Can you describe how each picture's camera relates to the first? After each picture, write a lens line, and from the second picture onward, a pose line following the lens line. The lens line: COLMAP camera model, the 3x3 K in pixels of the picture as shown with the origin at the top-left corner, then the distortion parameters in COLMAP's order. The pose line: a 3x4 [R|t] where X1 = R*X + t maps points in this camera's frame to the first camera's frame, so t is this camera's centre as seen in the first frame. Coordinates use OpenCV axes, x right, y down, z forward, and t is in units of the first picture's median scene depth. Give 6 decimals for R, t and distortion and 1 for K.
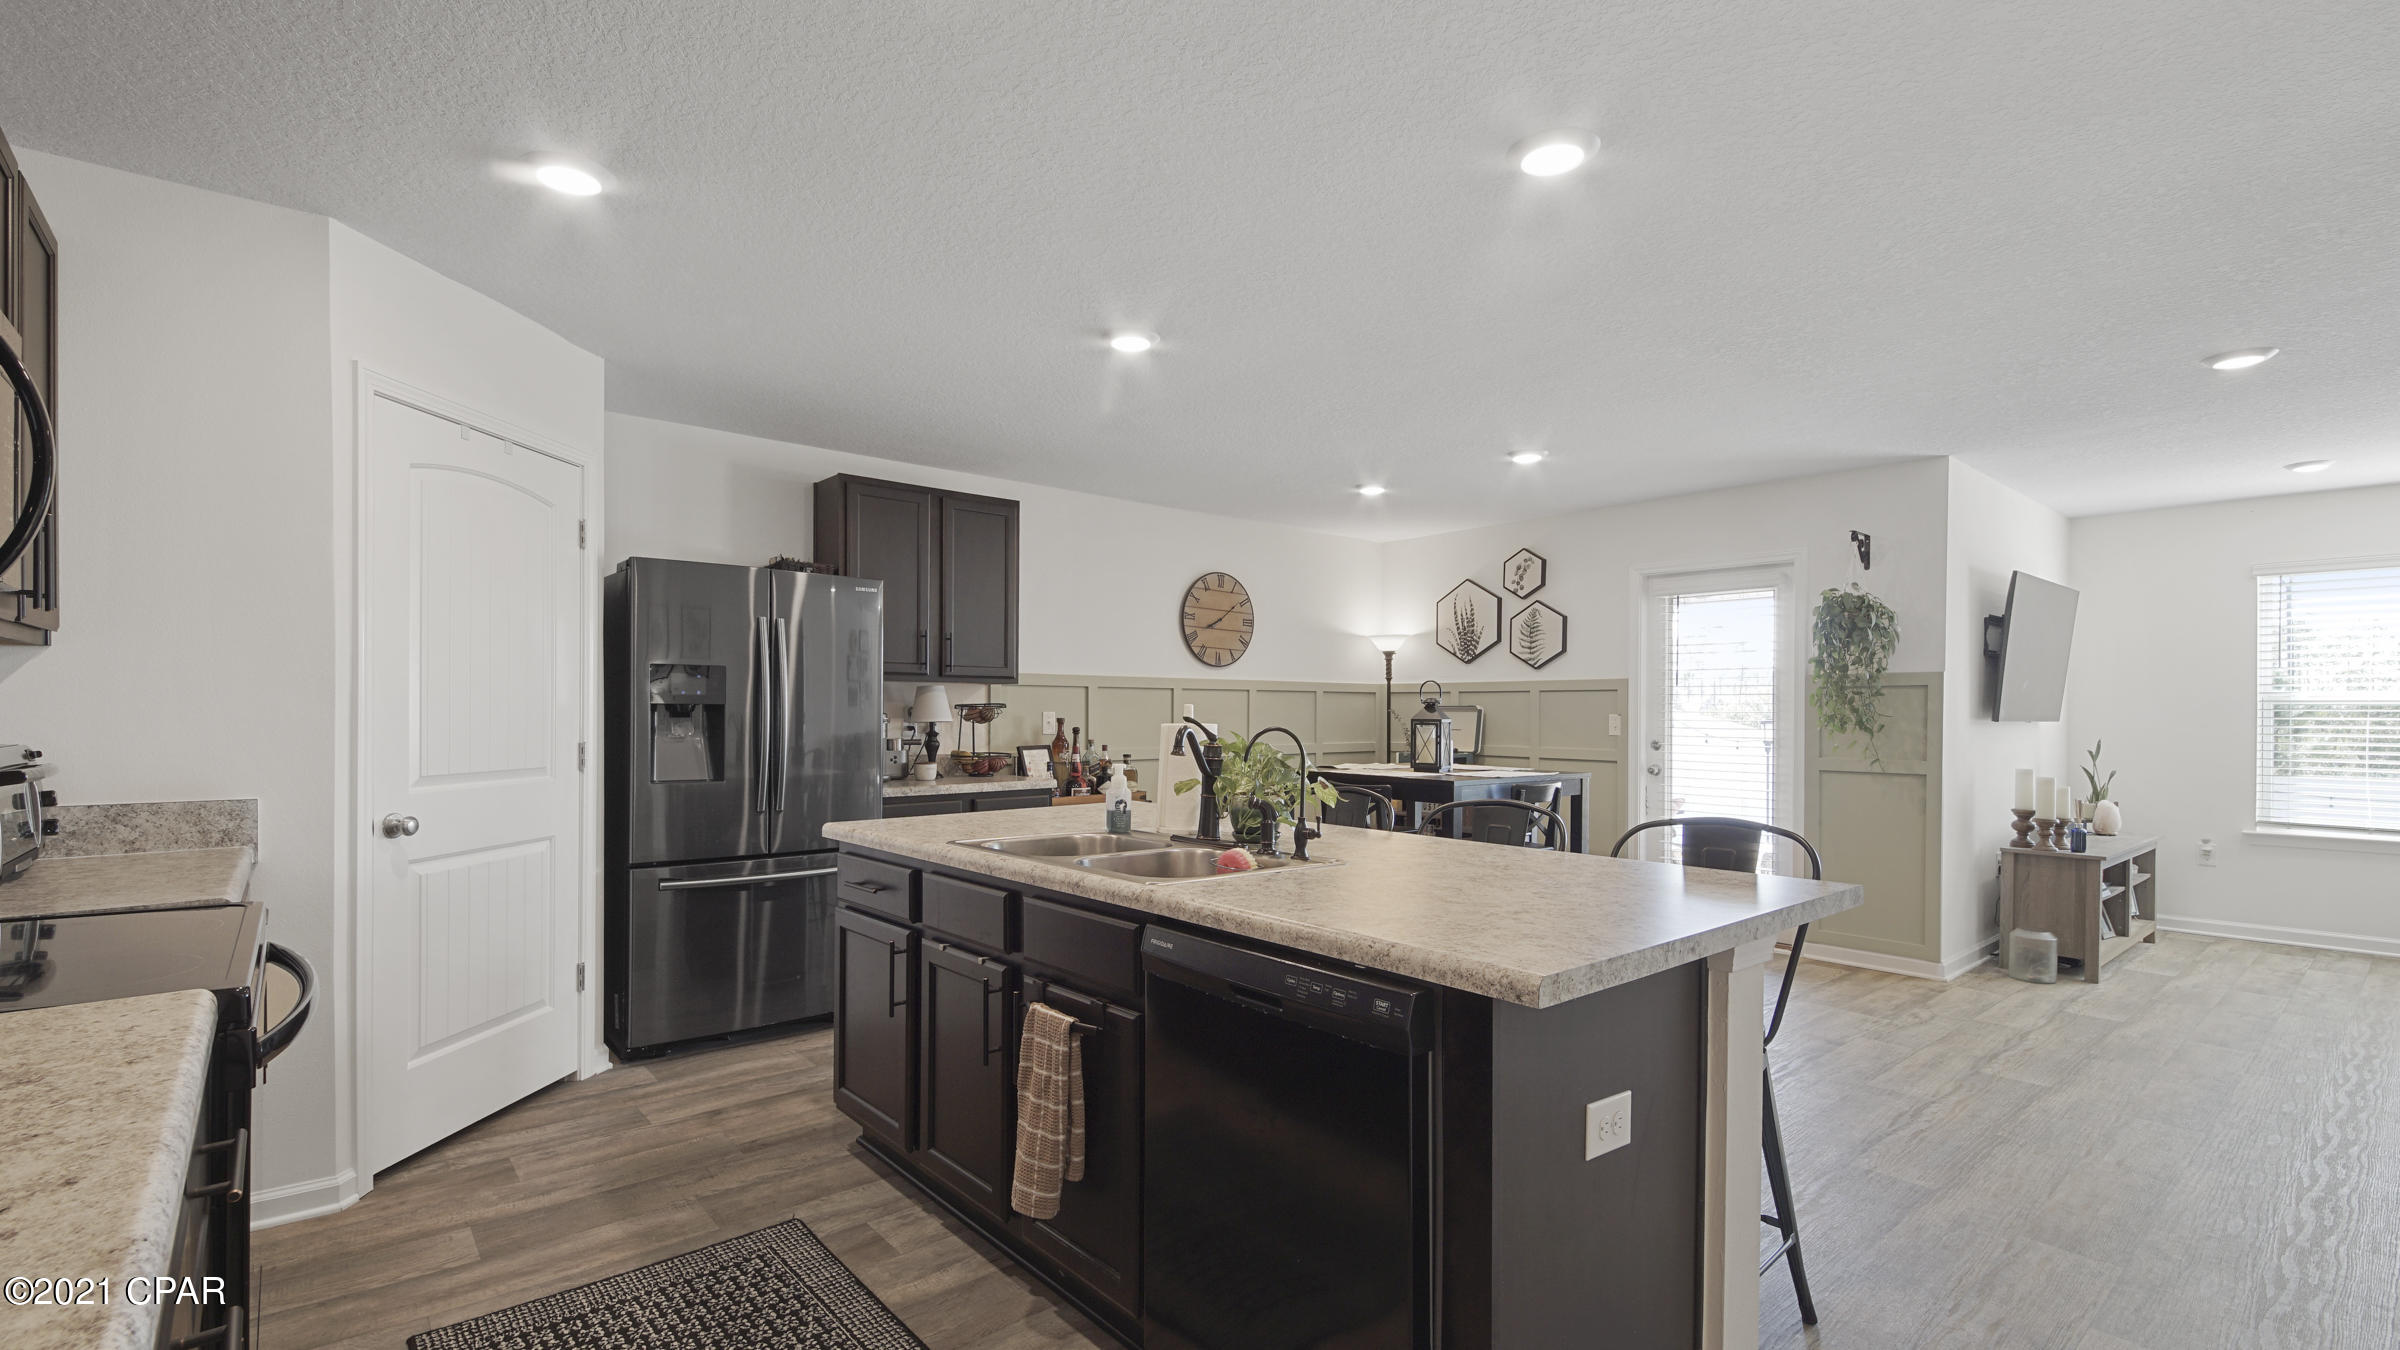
lens RADIAL K [[1056.0, 0, 1200.3], [0, 1056.0, 694.0], [0, 0, 1]] dist [0.018065, -0.006979]
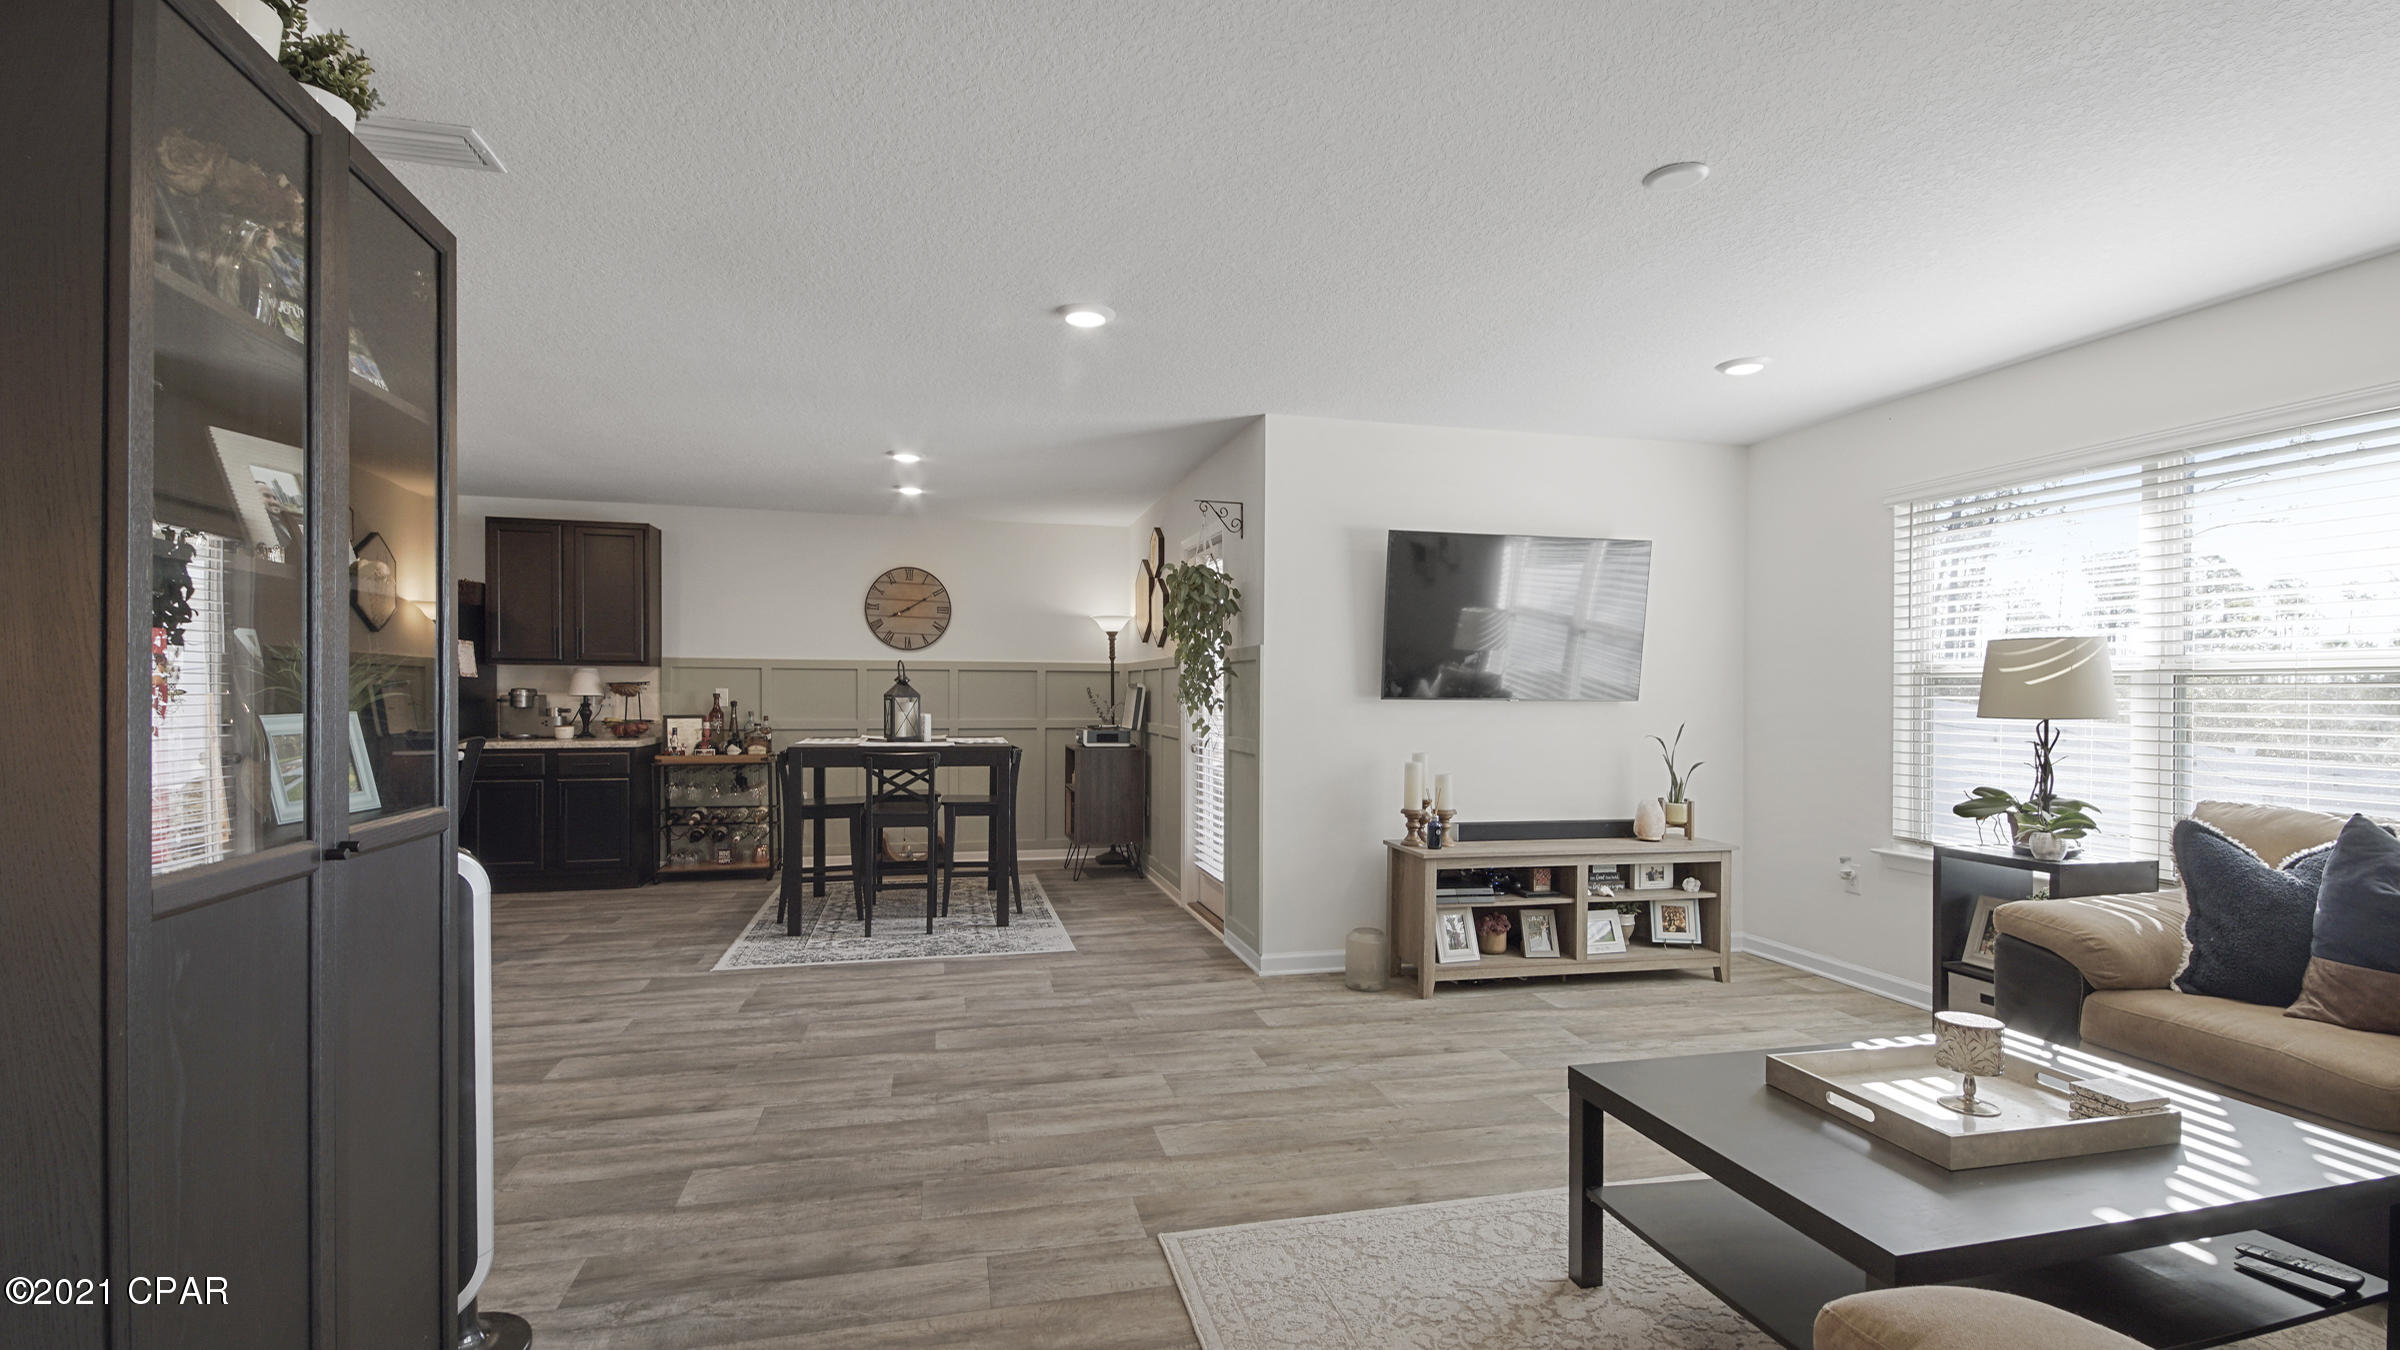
lens RADIAL K [[1056.0, 0, 1190.7], [0, 1056.0, 692.3], [0, 0, 1]] dist [0.018065, -0.006979]
pose [[0.893363, 0.001435, -0.449334, 1.456593], [0.005538, 0.999884, 0.014203, 0.010294], [0.449302, -0.015176, 0.893251, 0.201912]]
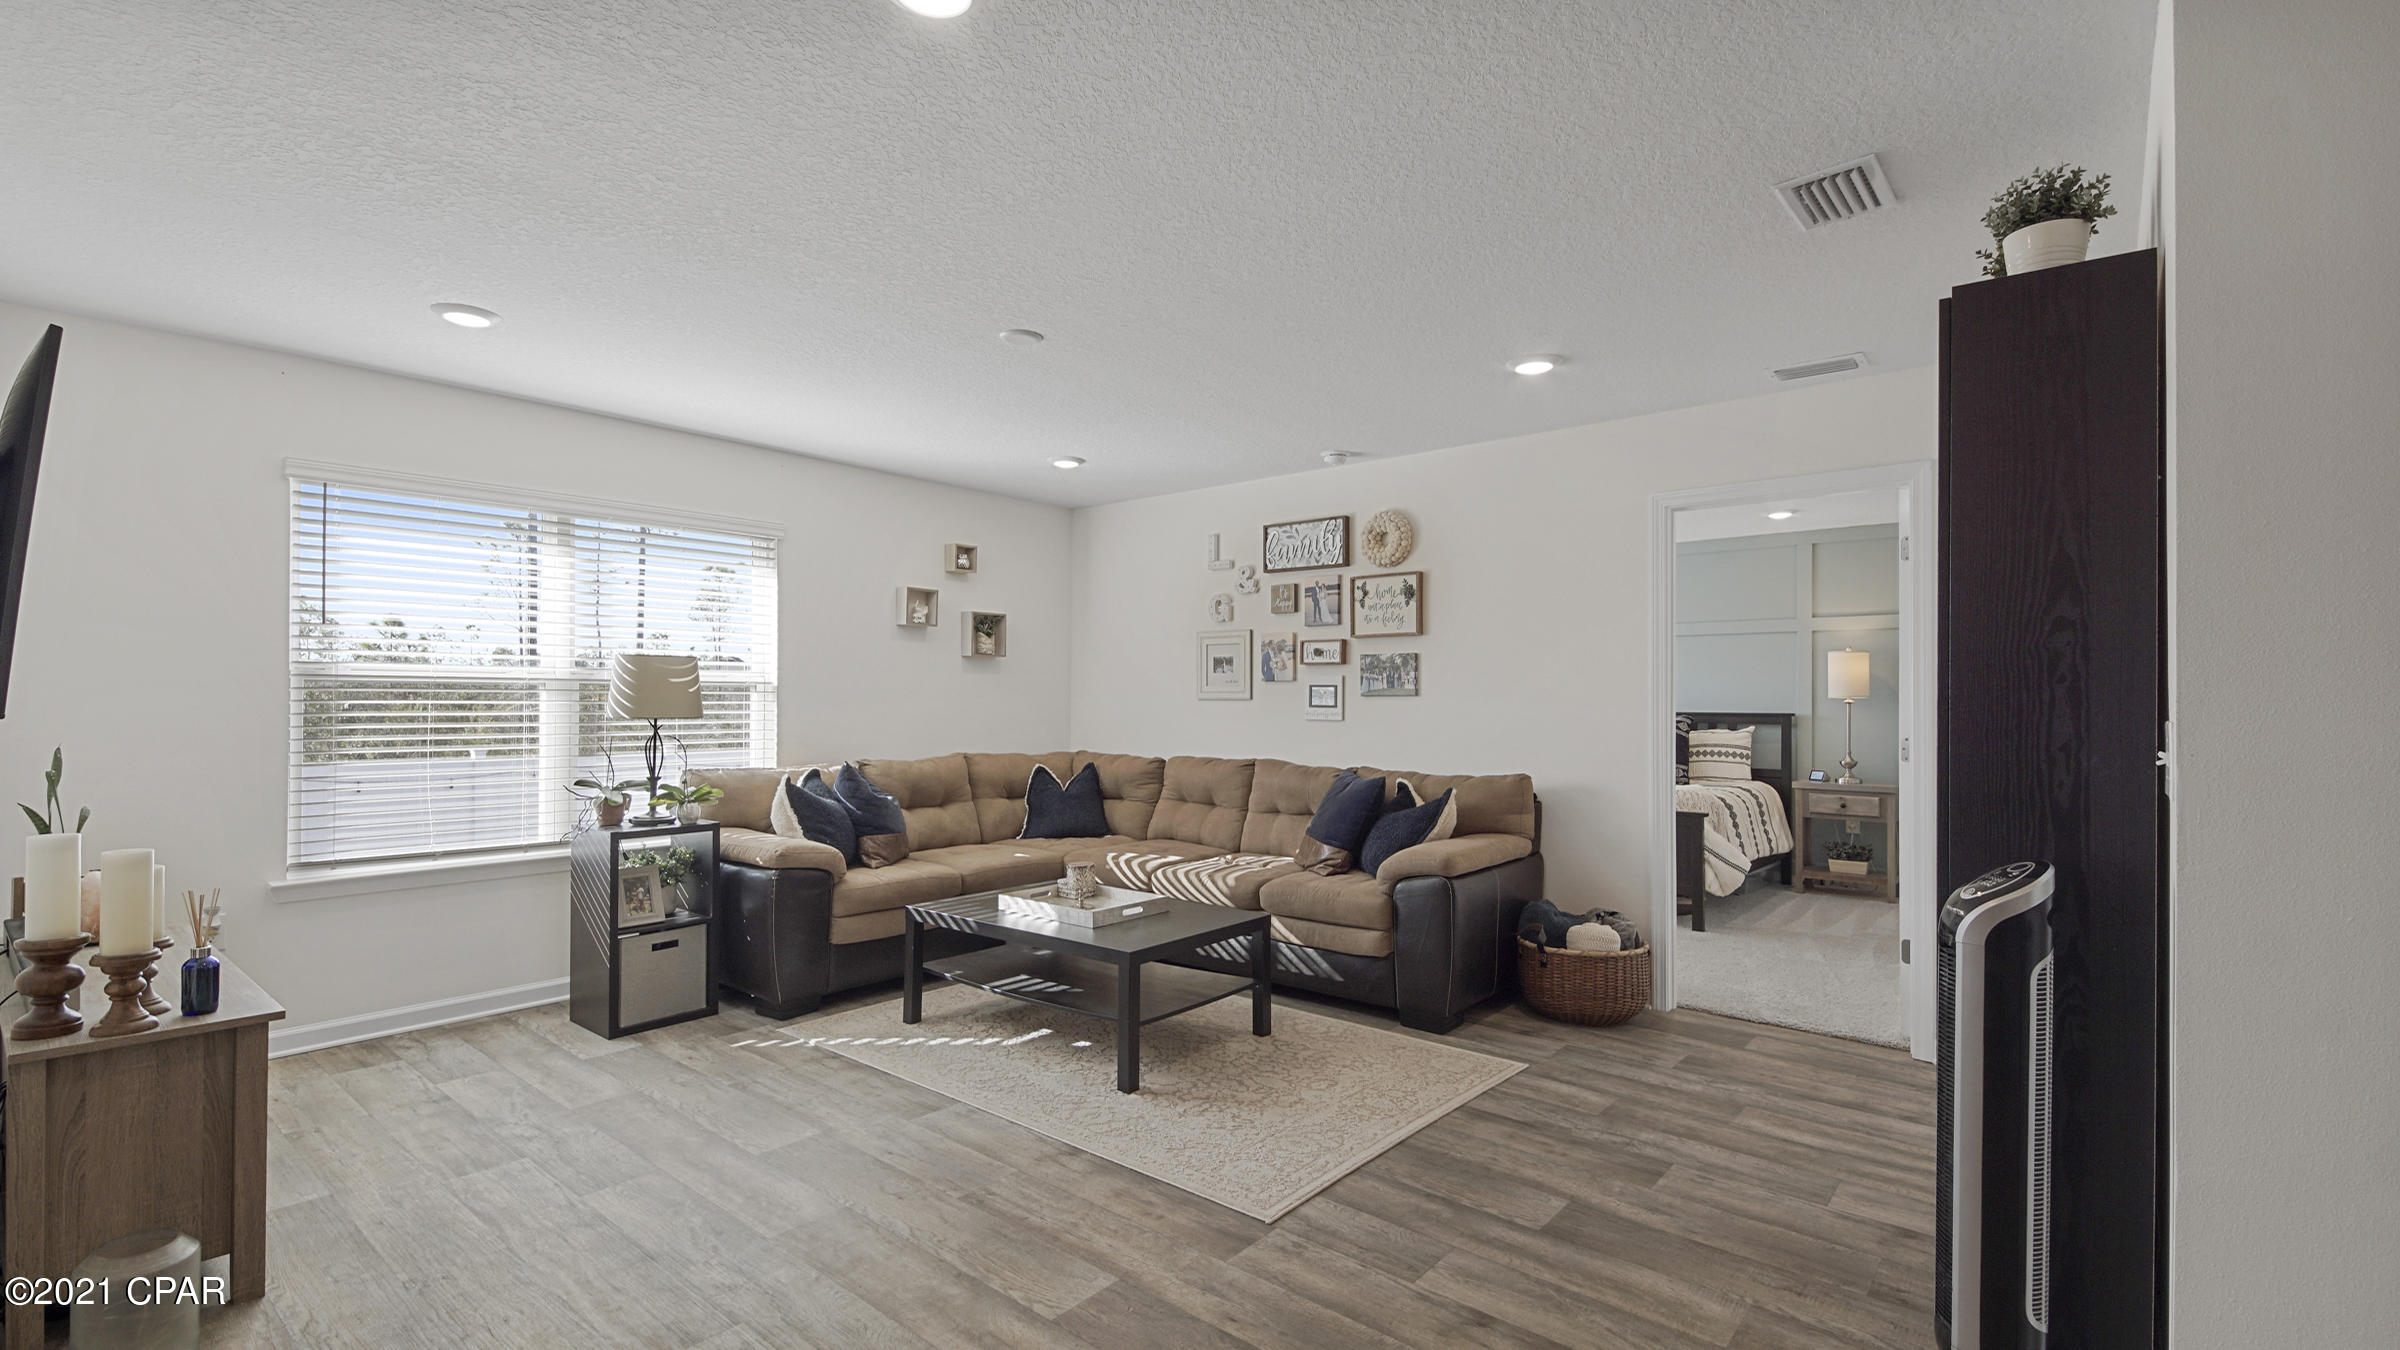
lens RADIAL K [[1056.0, 0, 1186.7], [0, 1056.0, 680.3], [0, 0, 1]] dist [0.018065, -0.006979]
pose [[-0.155530, 0.011020, 0.987770, 0.460578], [-0.021696, 0.999658, -0.014569, 0.013124], [-0.987593, -0.023697, -0.155238, 0.947078]]
